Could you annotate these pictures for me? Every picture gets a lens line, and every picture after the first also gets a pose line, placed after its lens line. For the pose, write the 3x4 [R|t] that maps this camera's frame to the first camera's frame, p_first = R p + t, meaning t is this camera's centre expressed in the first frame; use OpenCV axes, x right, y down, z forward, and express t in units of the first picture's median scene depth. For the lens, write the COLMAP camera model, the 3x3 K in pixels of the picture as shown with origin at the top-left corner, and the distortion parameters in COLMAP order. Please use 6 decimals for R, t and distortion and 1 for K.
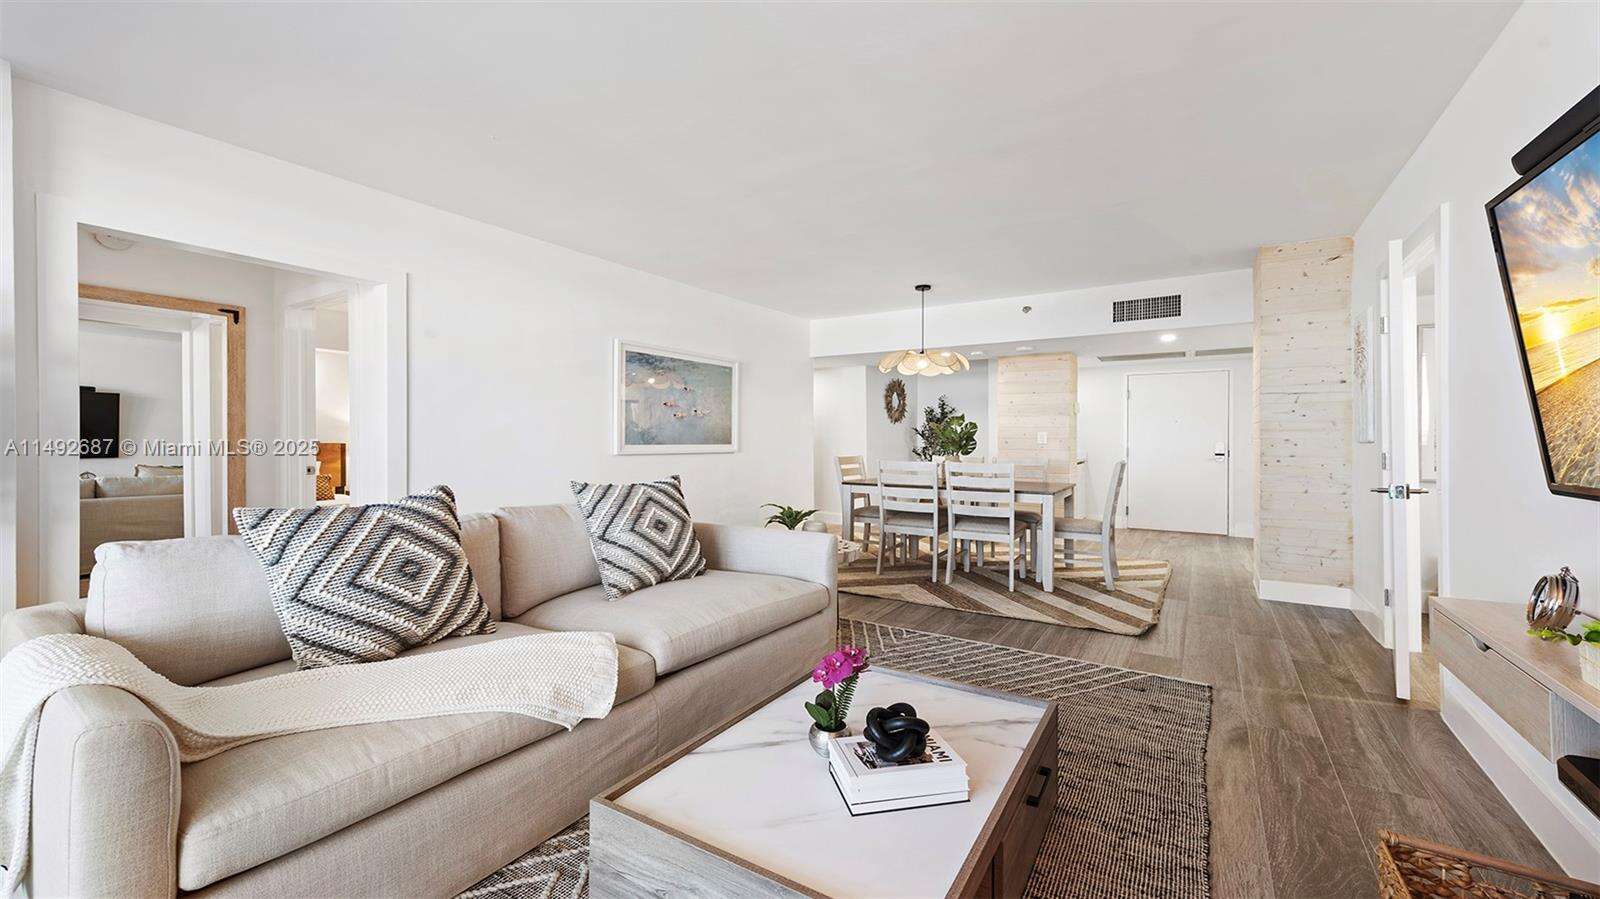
lens RADIAL K [[632.7, 0, 800.0], [0, 632.7, 449.5], [0, 0, 1]] dist [0.000933, 0.000172]
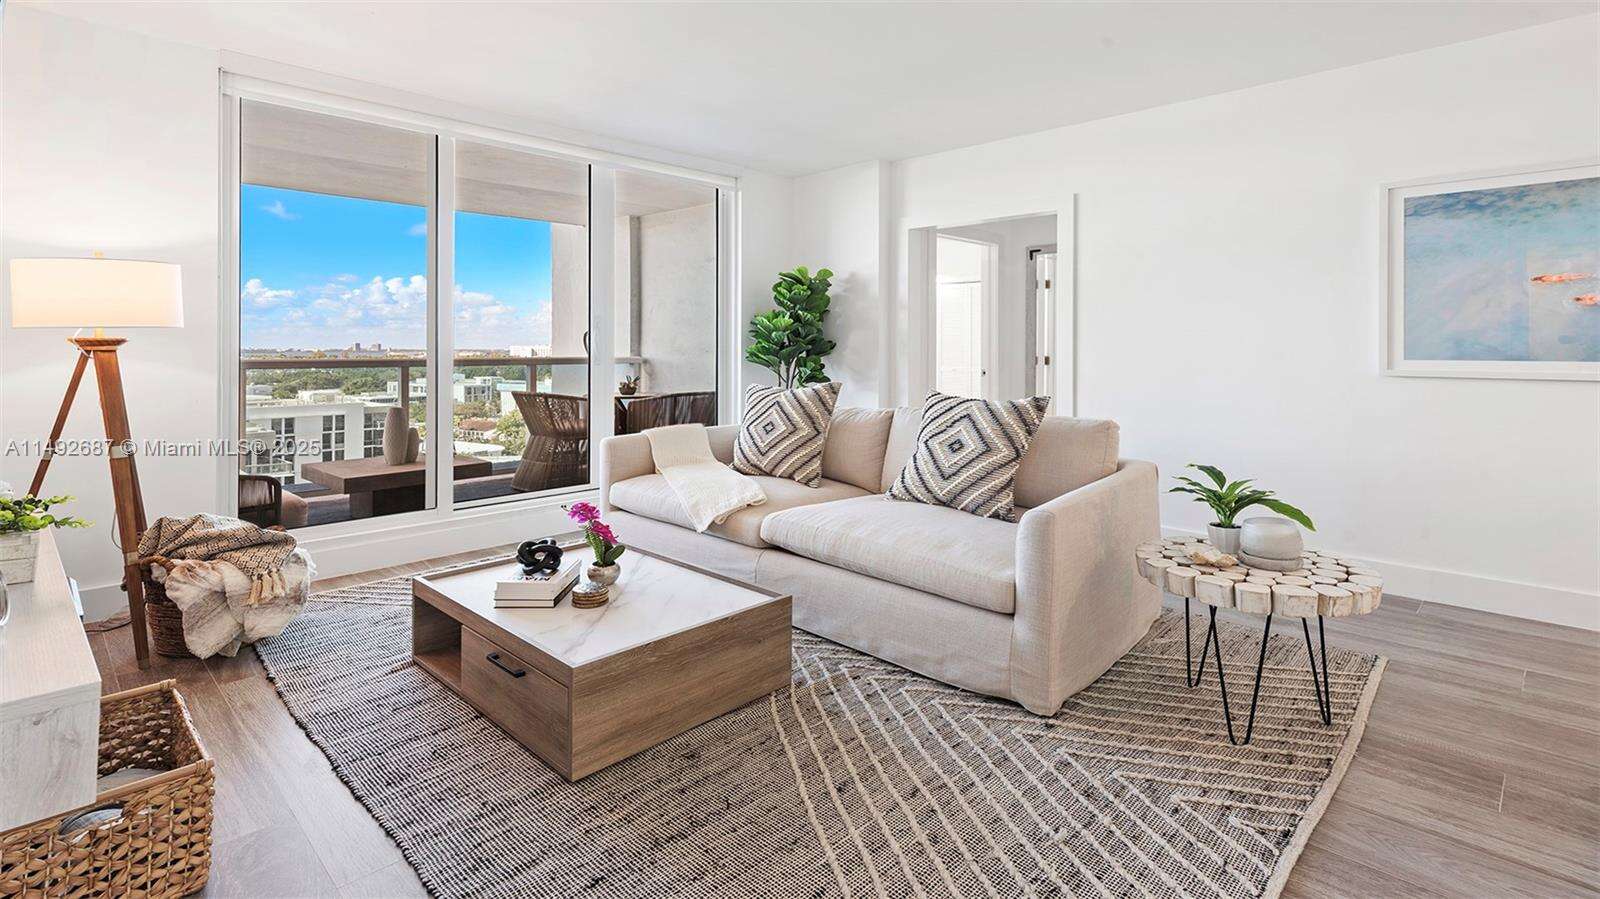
lens RADIAL K [[769.2, 0, 807.6], [0, 769.2, 343.1], [0, 0, 1]] dist [0.030482, 0.000033]
pose [[-0.204012, 0.002465, -0.978965, 0.547514], [-0.013182, 0.999899, 0.005265, -0.018772], [0.978880, 0.013979, -0.203959, 0.608605]]
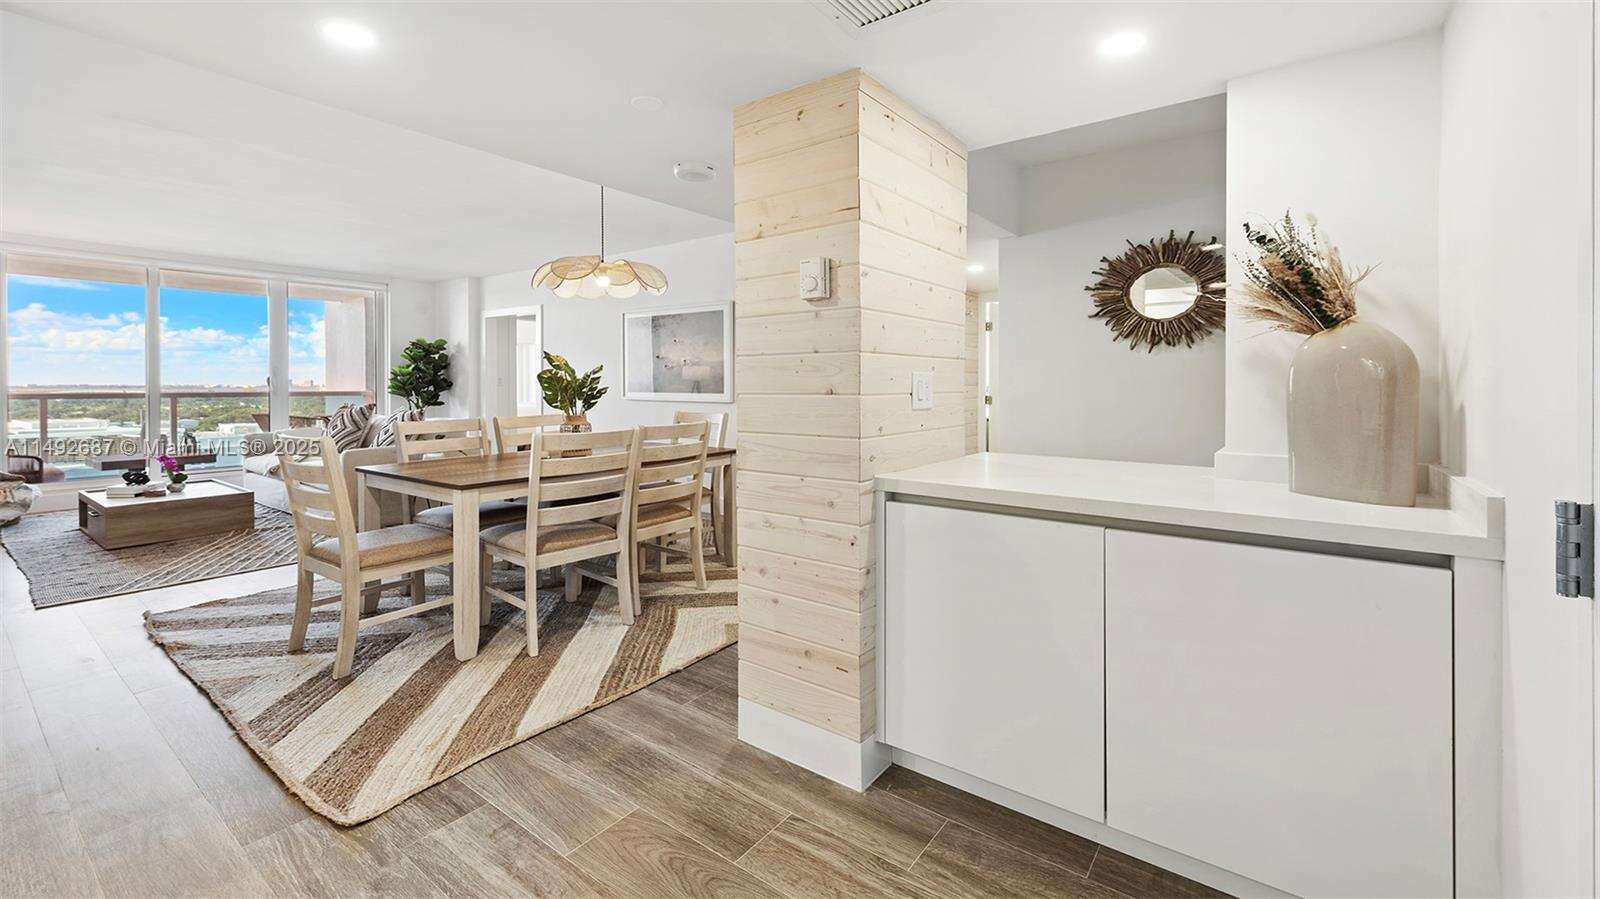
lens RADIAL K [[658.7, 0, 808.5], [0, 658.7, 393.7], [0, 0, 1]] dist [0.001203, -0.000022]
pose [[-0.080841, 0.016345, -0.996593, 0.912955], [-0.017098, 0.999696, 0.017783, -0.029469], [0.996580, 0.018477, -0.080537, 1.287005]]
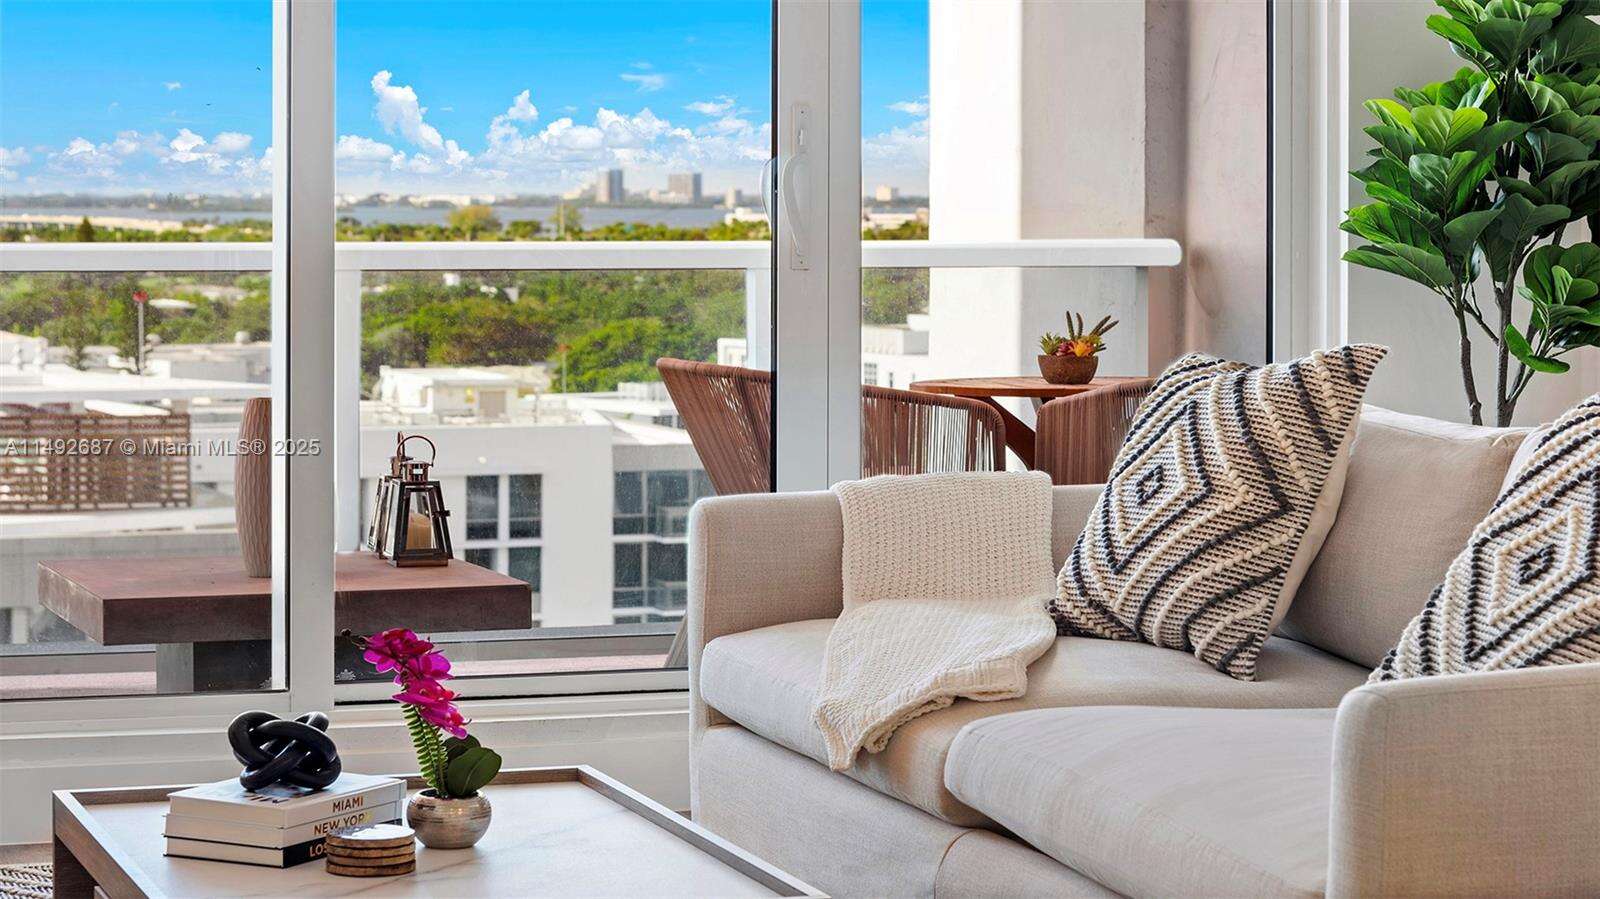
lens RADIAL K [[4015.2, 0, 800.0], [0, 4015.2, 449.5], [0, 0, 1]] dist [-0.041915, -0.456772]
pose [[-0.643058, 0.057973, -0.763620, 0.759623], [-0.006593, 0.996675, 0.081219, -0.035351], [0.765789, 0.057263, -0.640538, 1.033968]]
